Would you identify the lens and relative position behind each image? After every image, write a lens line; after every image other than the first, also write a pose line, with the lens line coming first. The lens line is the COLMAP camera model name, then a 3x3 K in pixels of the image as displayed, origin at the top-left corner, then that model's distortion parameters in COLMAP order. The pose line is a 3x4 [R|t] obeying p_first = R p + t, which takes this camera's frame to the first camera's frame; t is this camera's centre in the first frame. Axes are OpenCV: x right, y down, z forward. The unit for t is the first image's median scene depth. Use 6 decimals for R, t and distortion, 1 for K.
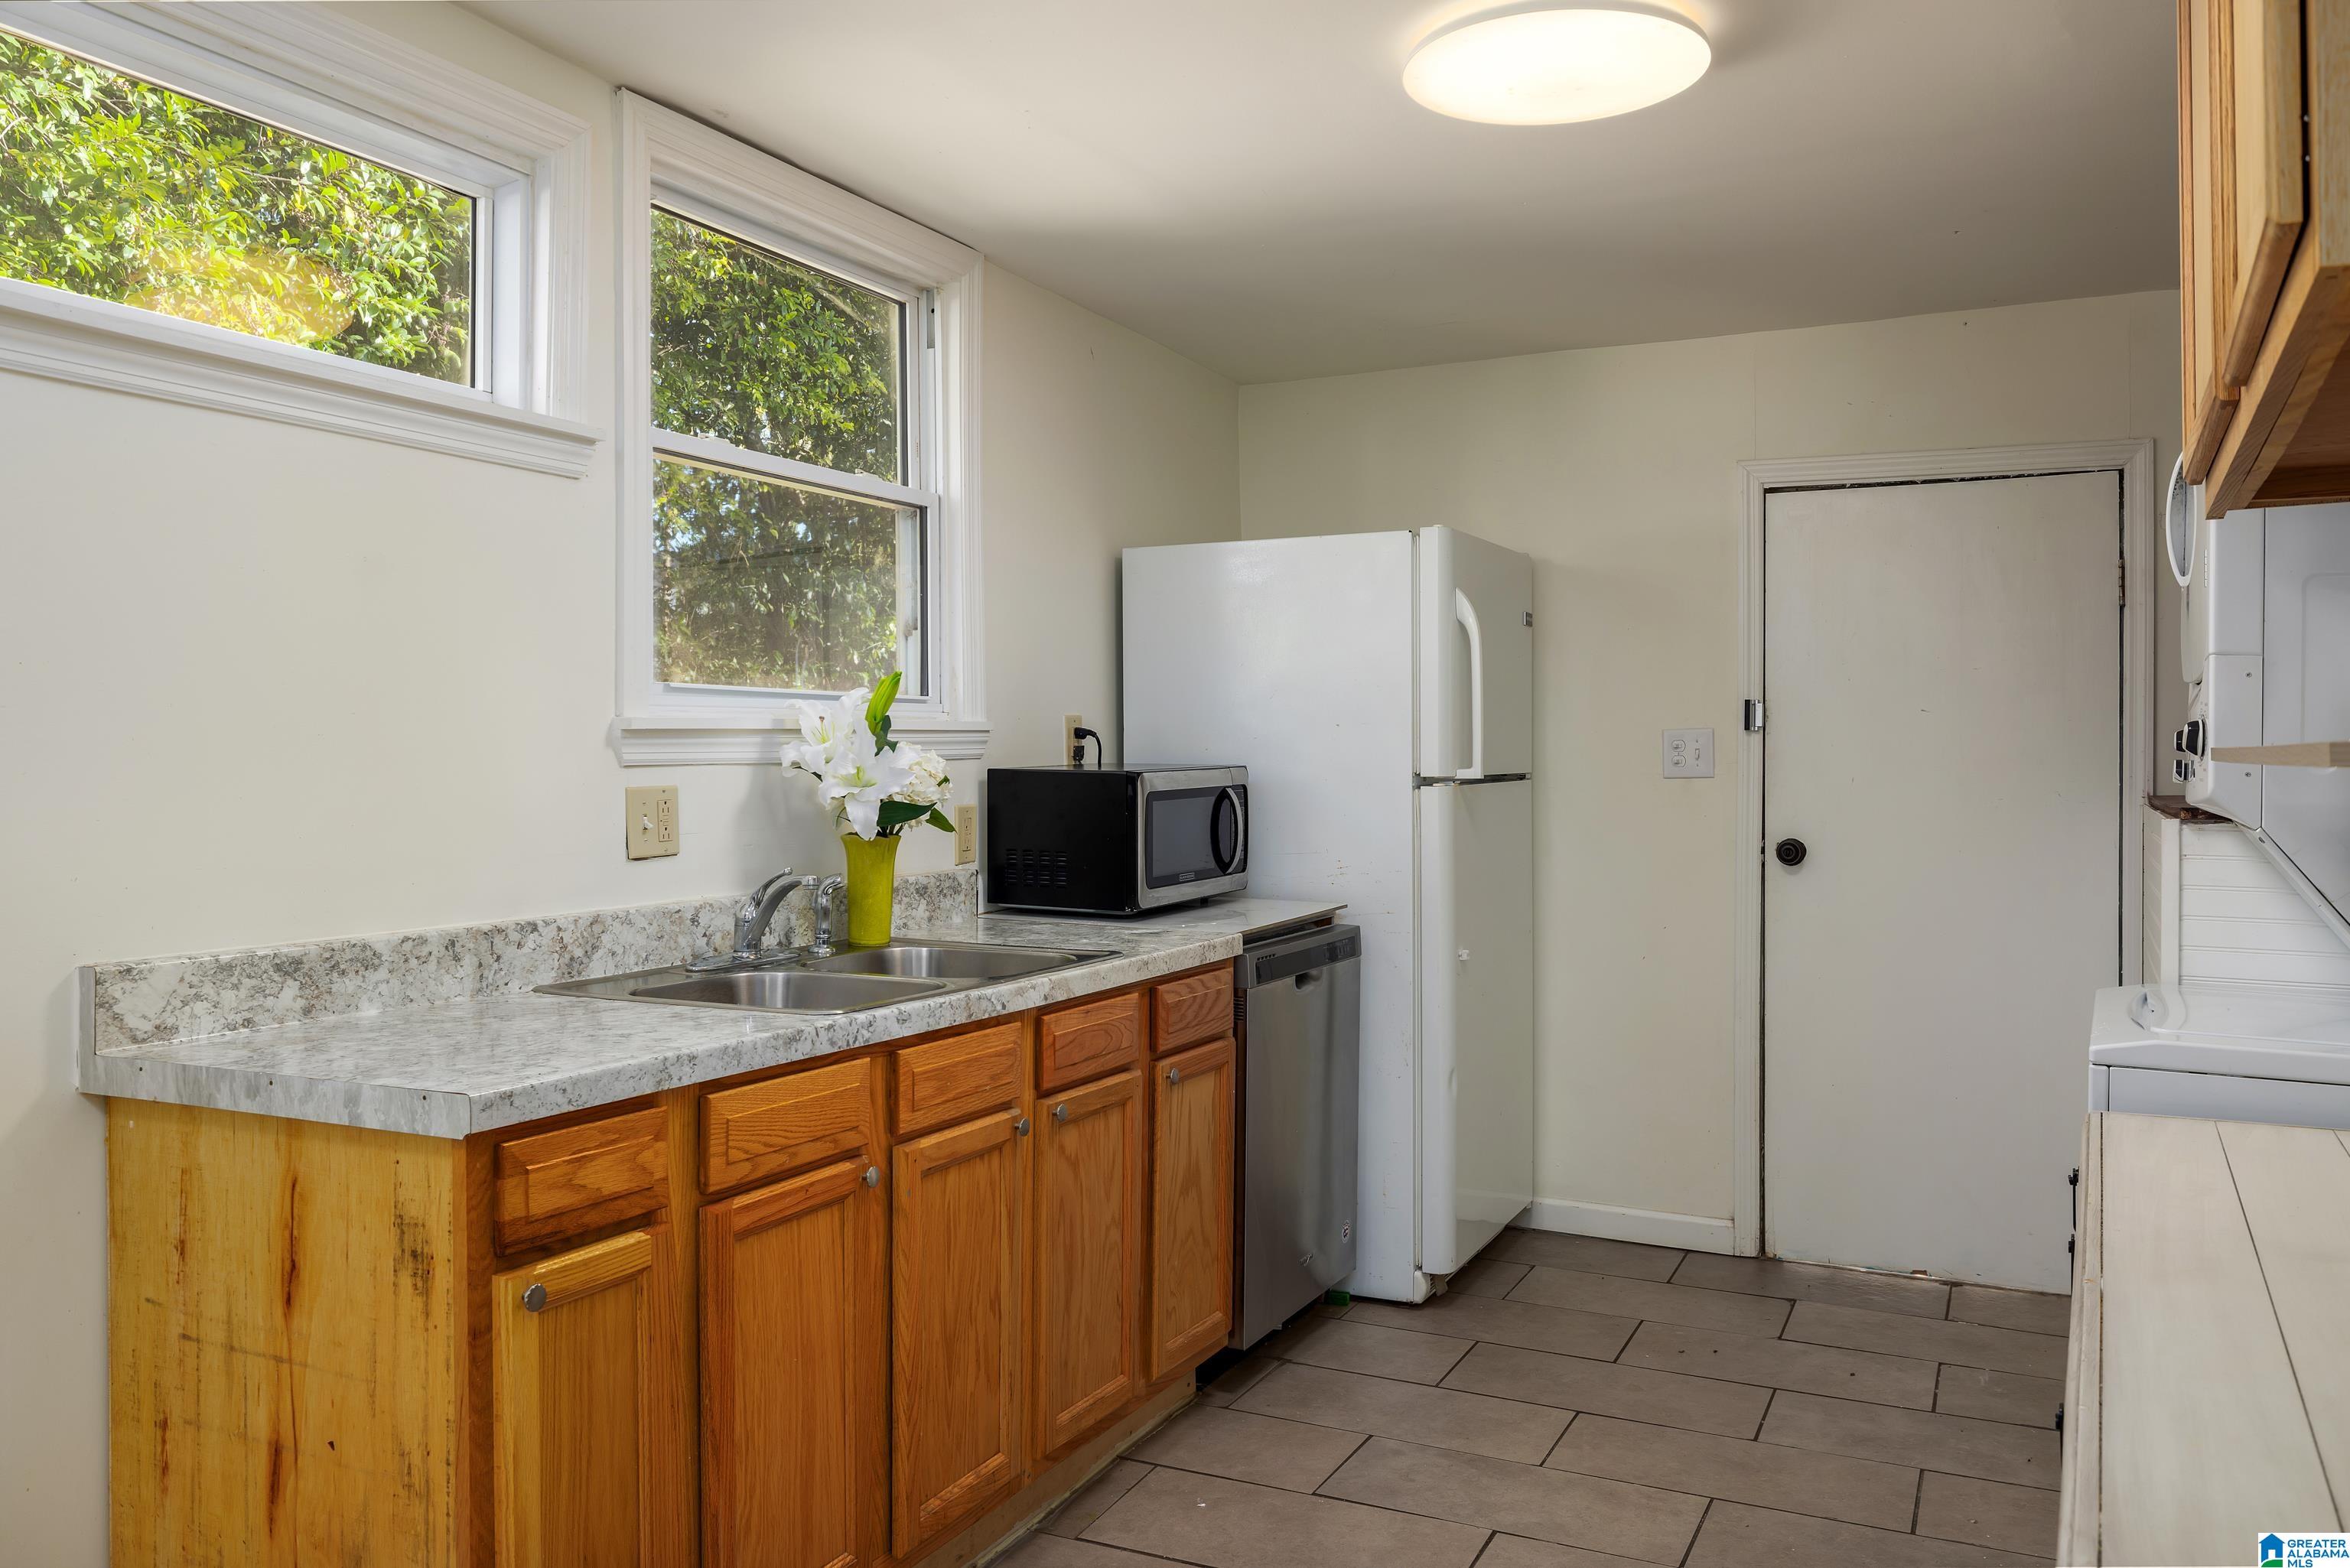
lens RADIAL K [[1794.7, 0, 1171.5], [0, 1794.7, 775.6], [0, 0, 1]] dist [-0.005563, -0.001205]
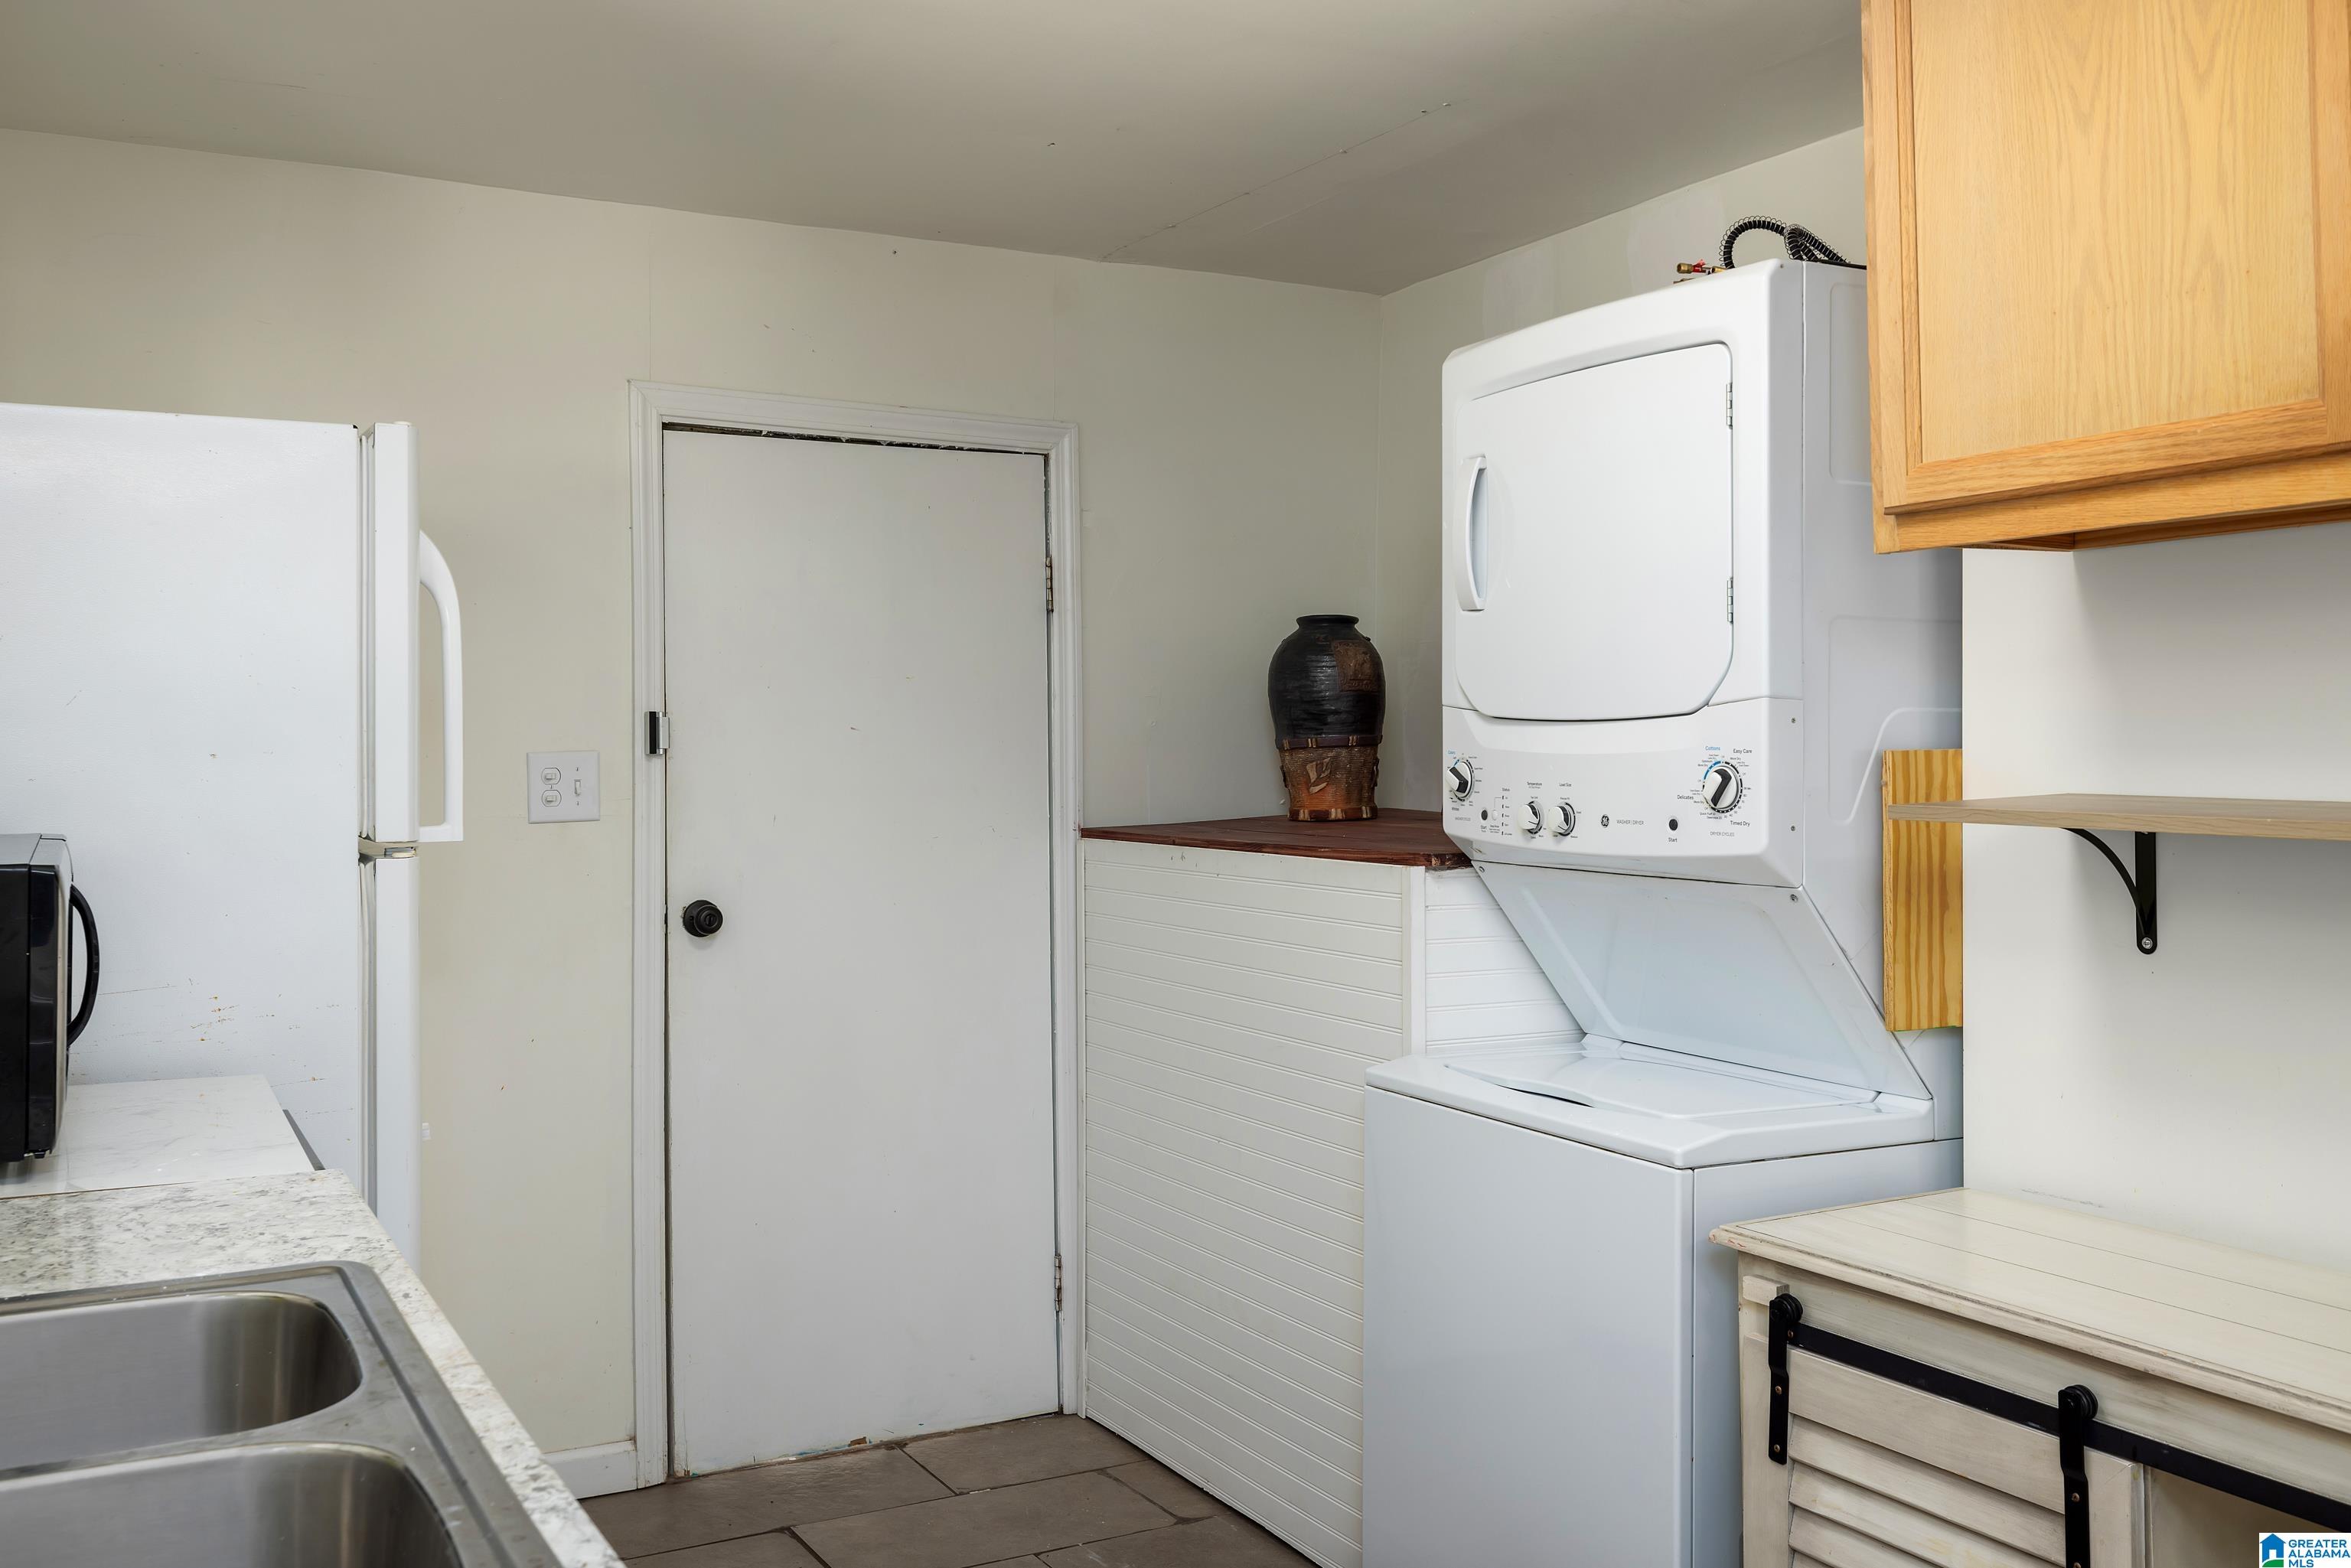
lens RADIAL K [[2088.9, 0, 1177.6], [0, 2088.9, 737.3], [0, 0, 1]] dist [0.003816, -0.006580]
pose [[0.564708, -0.000606, 0.825291, -0.549936], [0.012065, 0.999899, -0.007522, -0.050426], [-0.825203, 0.014205, 0.564658, 0.759134]]
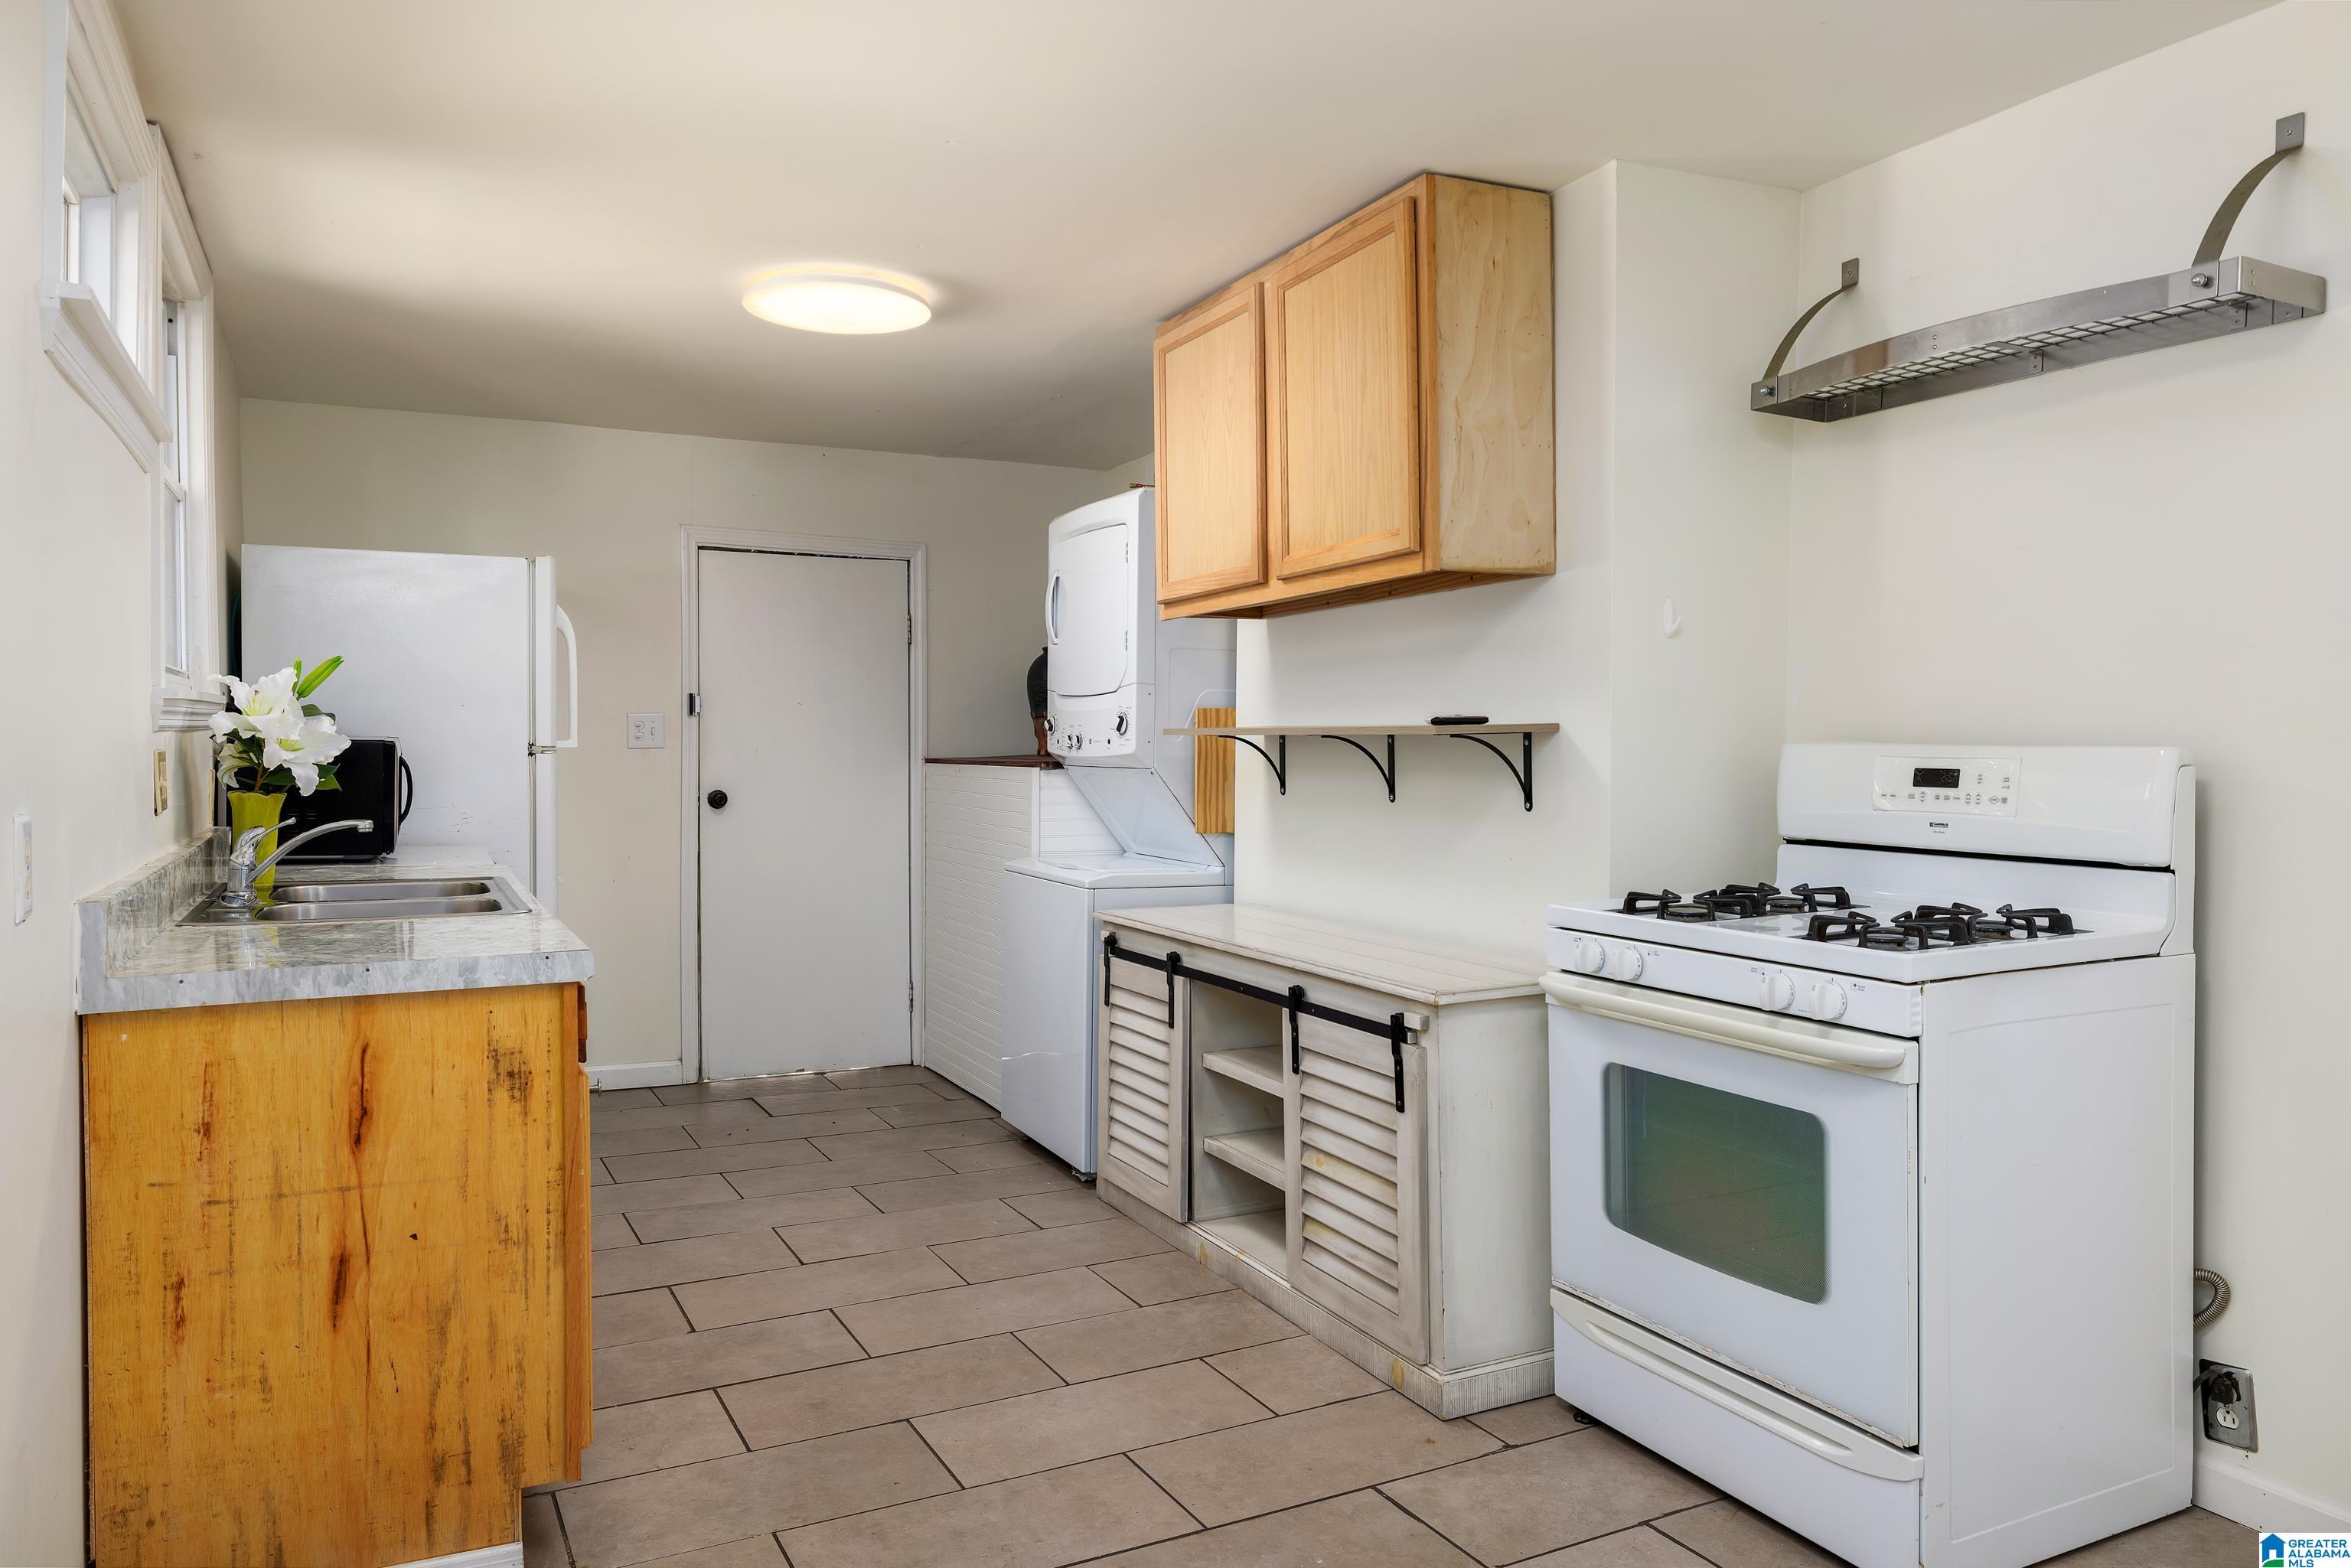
lens RADIAL K [[1600.5, 0, 1174.8], [0, 1600.5, 765.2], [0, 0, 1]] dist [-0.002302, 0.000187]
pose [[0.599421, -0.008386, 0.800390, -1.014326], [0.004403, 0.999965, 0.007180, 0.015856], [-0.800422, -0.000780, 0.599437, -0.156479]]
